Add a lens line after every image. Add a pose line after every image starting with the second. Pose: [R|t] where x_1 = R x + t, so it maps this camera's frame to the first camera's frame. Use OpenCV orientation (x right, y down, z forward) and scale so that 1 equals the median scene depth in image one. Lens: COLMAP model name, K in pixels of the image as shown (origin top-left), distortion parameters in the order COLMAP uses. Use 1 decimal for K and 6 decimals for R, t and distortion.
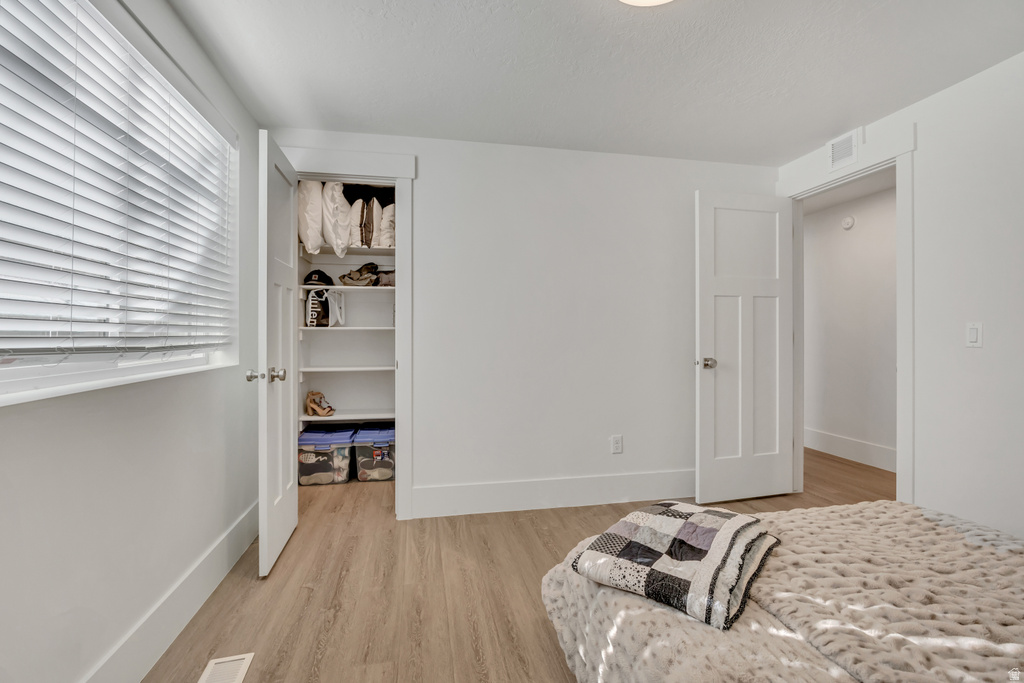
lens RADIAL K [[458.3, 0, 513.3], [0, 458.3, 336.7], [0, 0, 1]] dist [-0.026146, -0.000008]
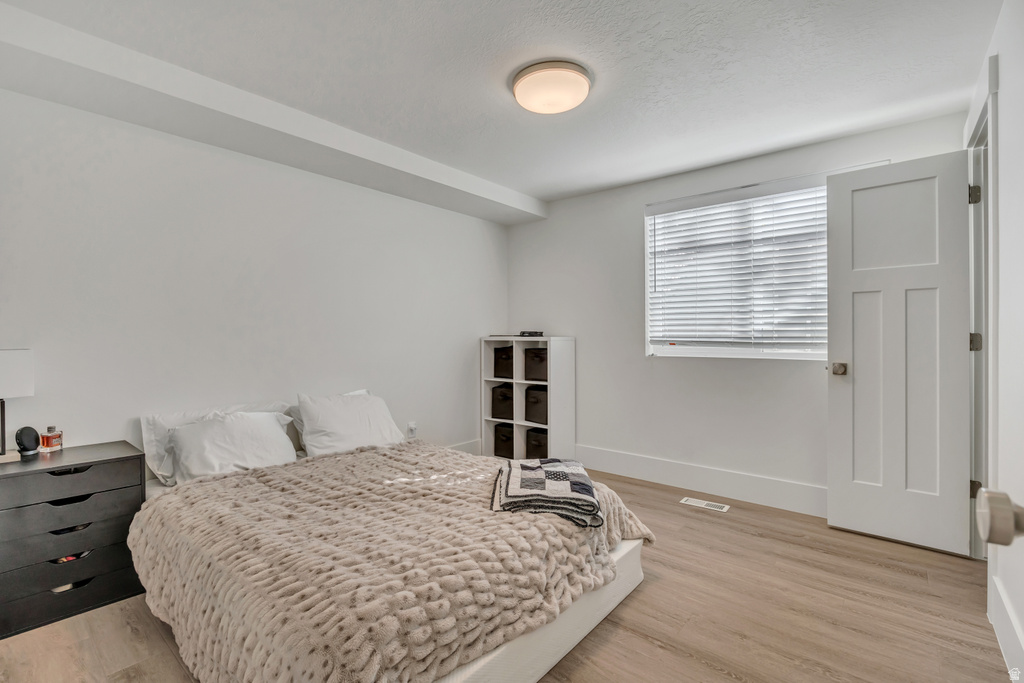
lens RADIAL K [[458.3, 0, 513.3], [0, 458.3, 336.7], [0, 0, 1]] dist [-0.026146, -0.000008]
pose [[-0.777538, 0.002198, -0.628832, 0.976327], [0.000069, 0.999994, 0.003409, -0.006808], [0.628836, 0.002607, -0.777534, 1.486470]]
